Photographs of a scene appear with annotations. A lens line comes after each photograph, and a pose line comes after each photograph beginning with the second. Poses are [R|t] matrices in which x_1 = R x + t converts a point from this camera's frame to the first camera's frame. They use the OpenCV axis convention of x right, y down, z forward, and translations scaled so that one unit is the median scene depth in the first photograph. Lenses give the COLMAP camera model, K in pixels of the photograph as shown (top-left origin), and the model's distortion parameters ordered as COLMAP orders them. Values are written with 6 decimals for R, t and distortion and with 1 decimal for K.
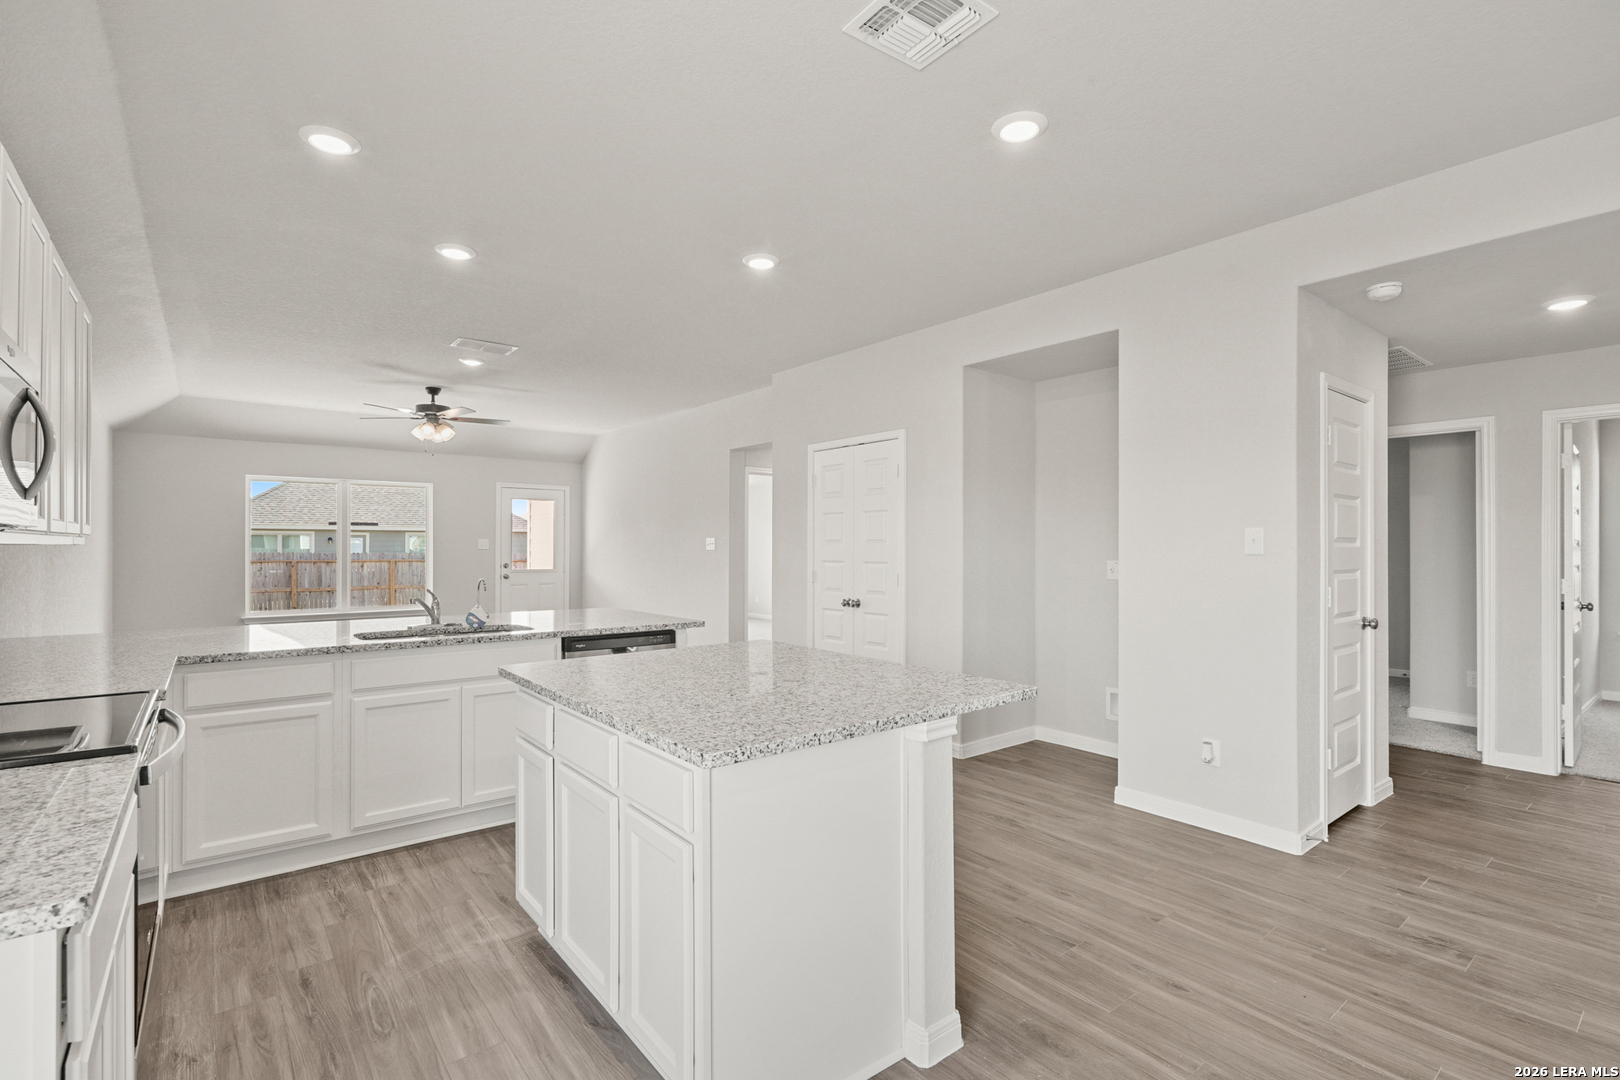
lens RADIAL K [[751.1, 0, 809.2], [0, 751.1, 544.1], [0, 0, 1]] dist [-0.002841, 0.000517]
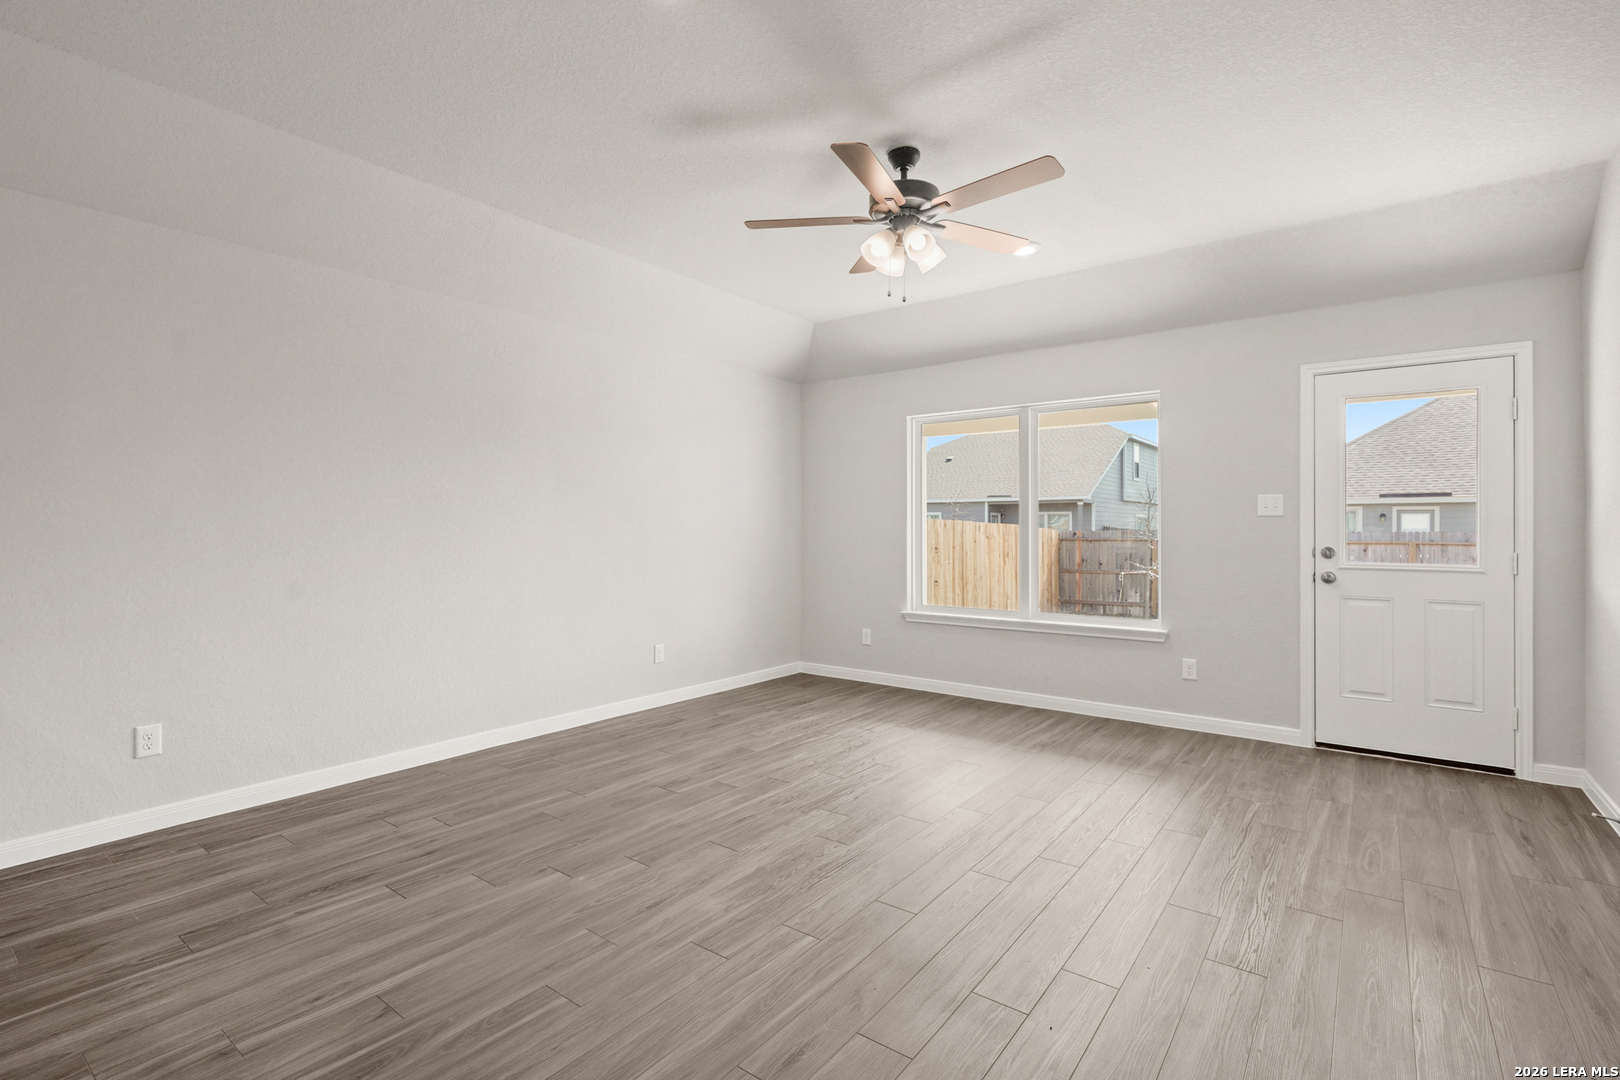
lens RADIAL K [[751.1, 0, 805.4], [0, 751.1, 524.9], [0, 0, 1]] dist [-0.002841, 0.000517]
pose [[0.245353, -0.005080, -0.969421, -0.055266], [0.003226, 0.999985, -0.004424, 0.012970], [0.969429, -0.002042, 0.245365, 0.583527]]
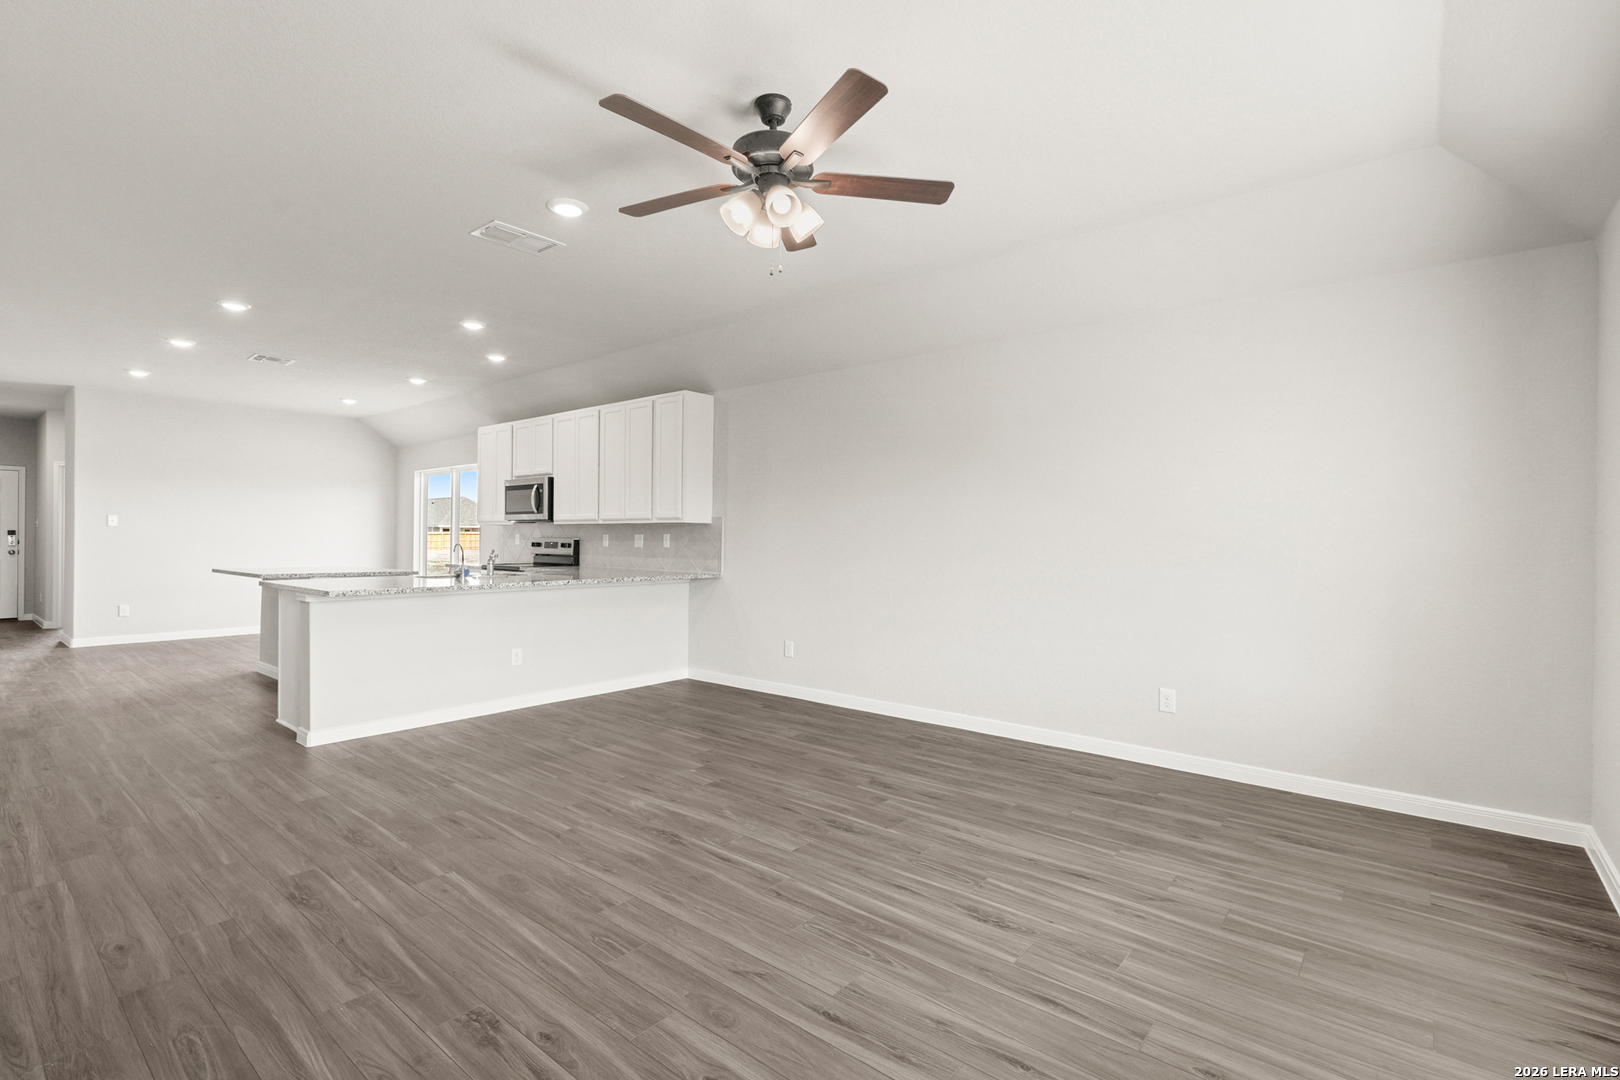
lens RADIAL K [[751.1, 0, 807.6], [0, 751.1, 542.6], [0, 0, 1]] dist [-0.002841, 0.000517]
pose [[-0.978945, -0.008862, -0.203930, -0.308103], [-0.009416, 0.999954, 0.001745, 0.014493], [0.203905, 0.003629, -0.978984, 0.970027]]
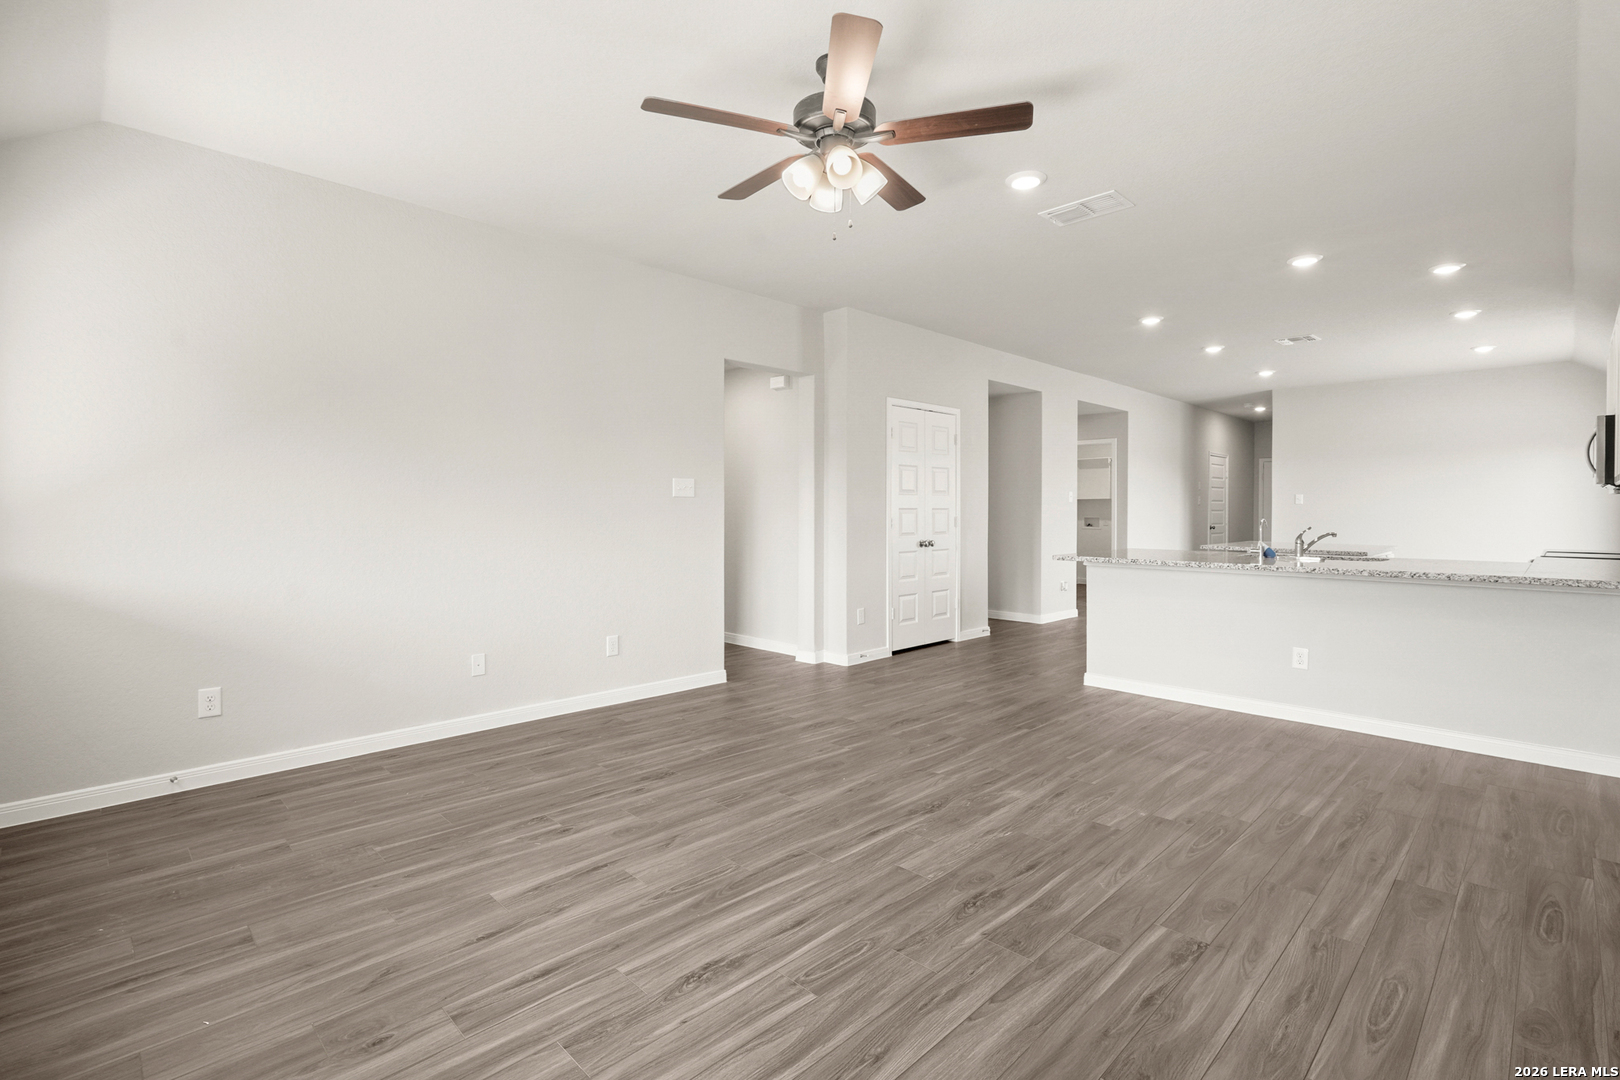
lens RADIAL K [[751.1, 0, 799.1], [0, 751.1, 506.2], [0, 0, 1]] dist [-0.002841, 0.000517]
pose [[-0.097465, 0.001262, 0.995238, -0.618524], [-0.005804, 0.999981, -0.001836, 0.012873], [-0.995222, -0.005955, -0.097456, 0.739637]]
